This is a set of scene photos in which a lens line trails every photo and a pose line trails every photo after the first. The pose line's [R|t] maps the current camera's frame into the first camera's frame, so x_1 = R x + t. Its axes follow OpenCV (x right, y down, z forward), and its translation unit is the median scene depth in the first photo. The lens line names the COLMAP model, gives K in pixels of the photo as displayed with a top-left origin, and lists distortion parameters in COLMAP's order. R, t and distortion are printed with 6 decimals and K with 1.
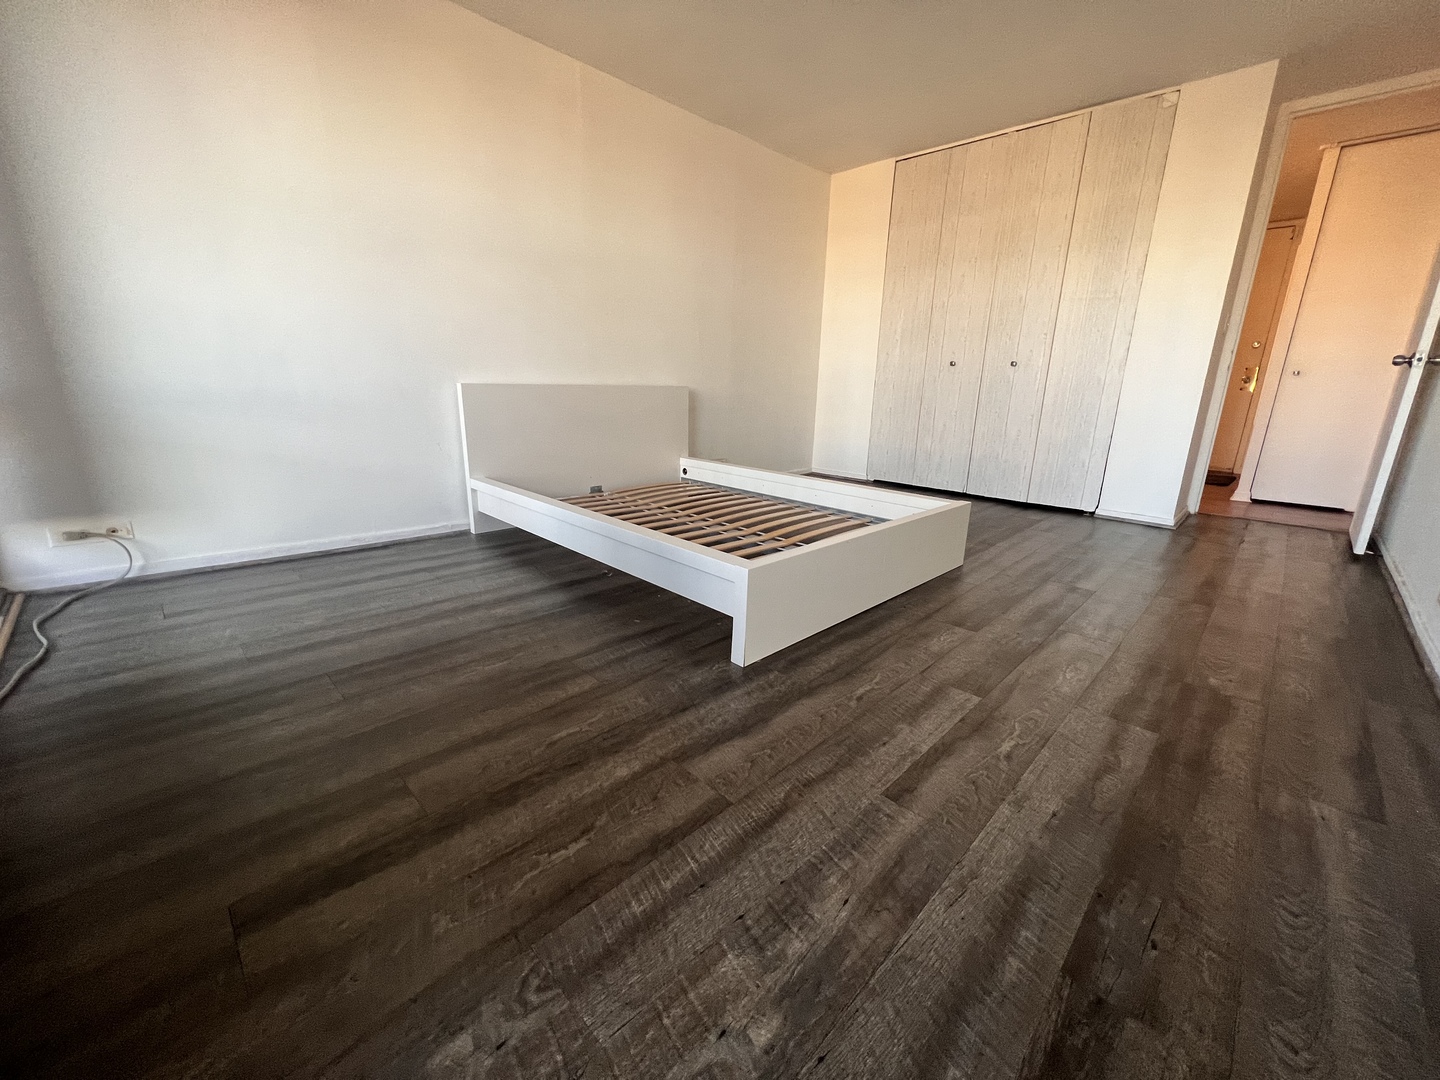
lens RADIAL K [[573.5, 0, 721.1], [0, 573.5, 535.7], [0, 0, 1]] dist [0.000436, 0.000012]
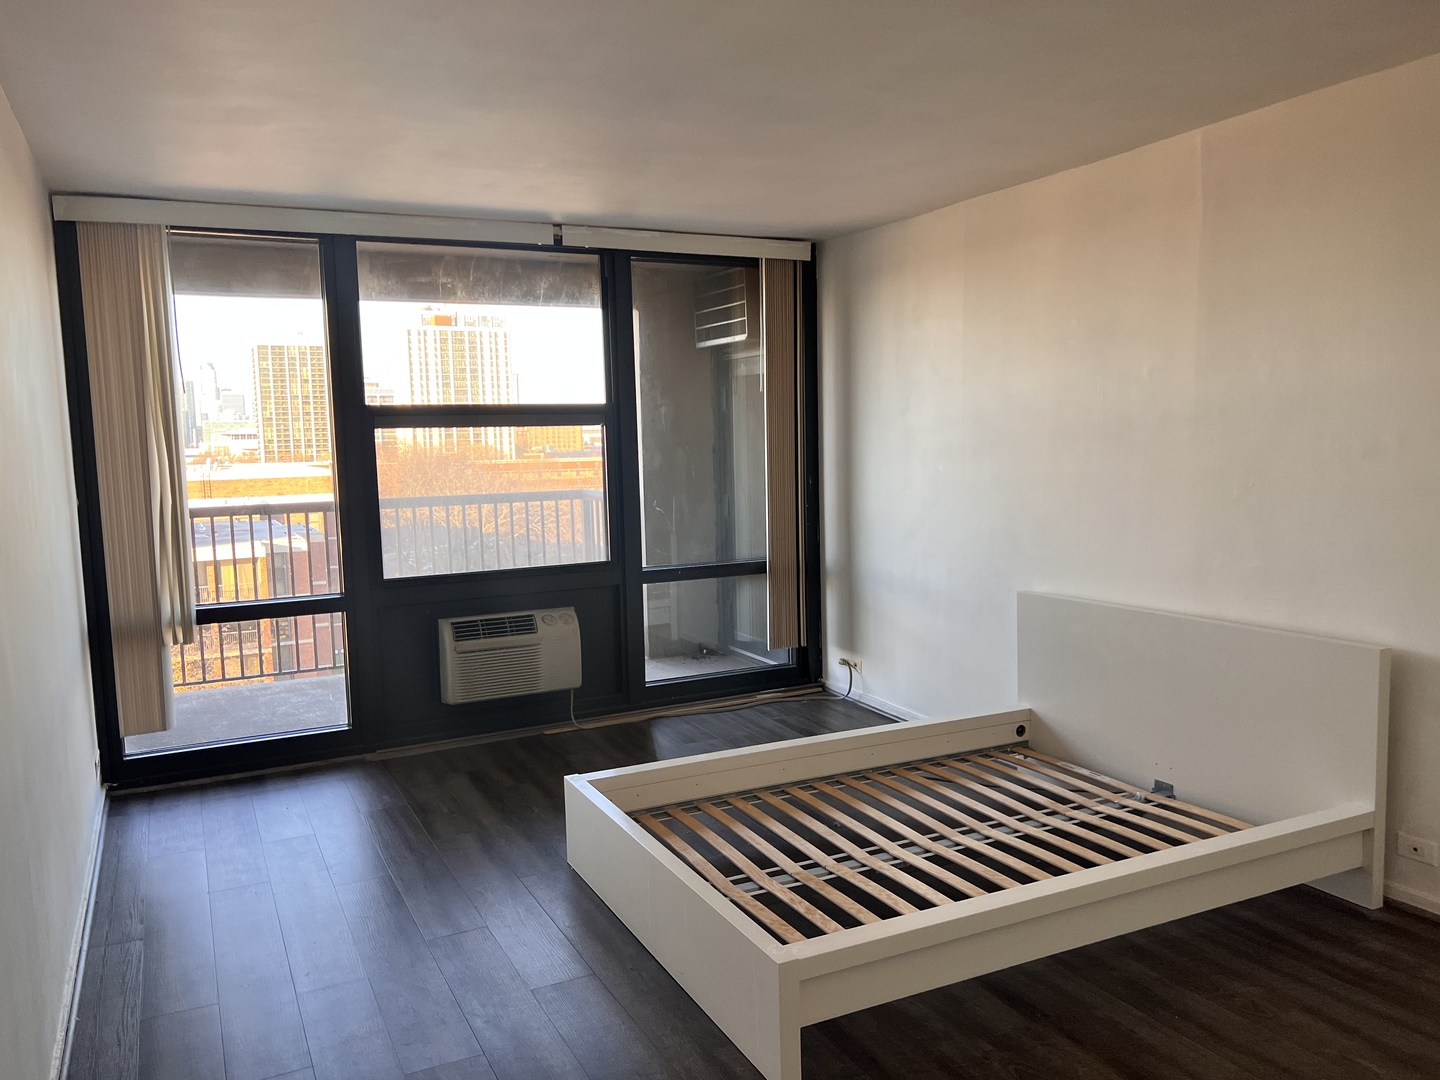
lens RADIAL K [[1102.5, 0, 719.6], [0, 1102.5, 543.1], [0, 0, 1]] dist [0.000152, -0.000158]
pose [[-0.316520, 0.072140, -0.945839, 1.583149], [-0.236811, 0.959523, 0.152431, -0.628922], [0.918551, 0.272233, -0.286625, 1.381316]]
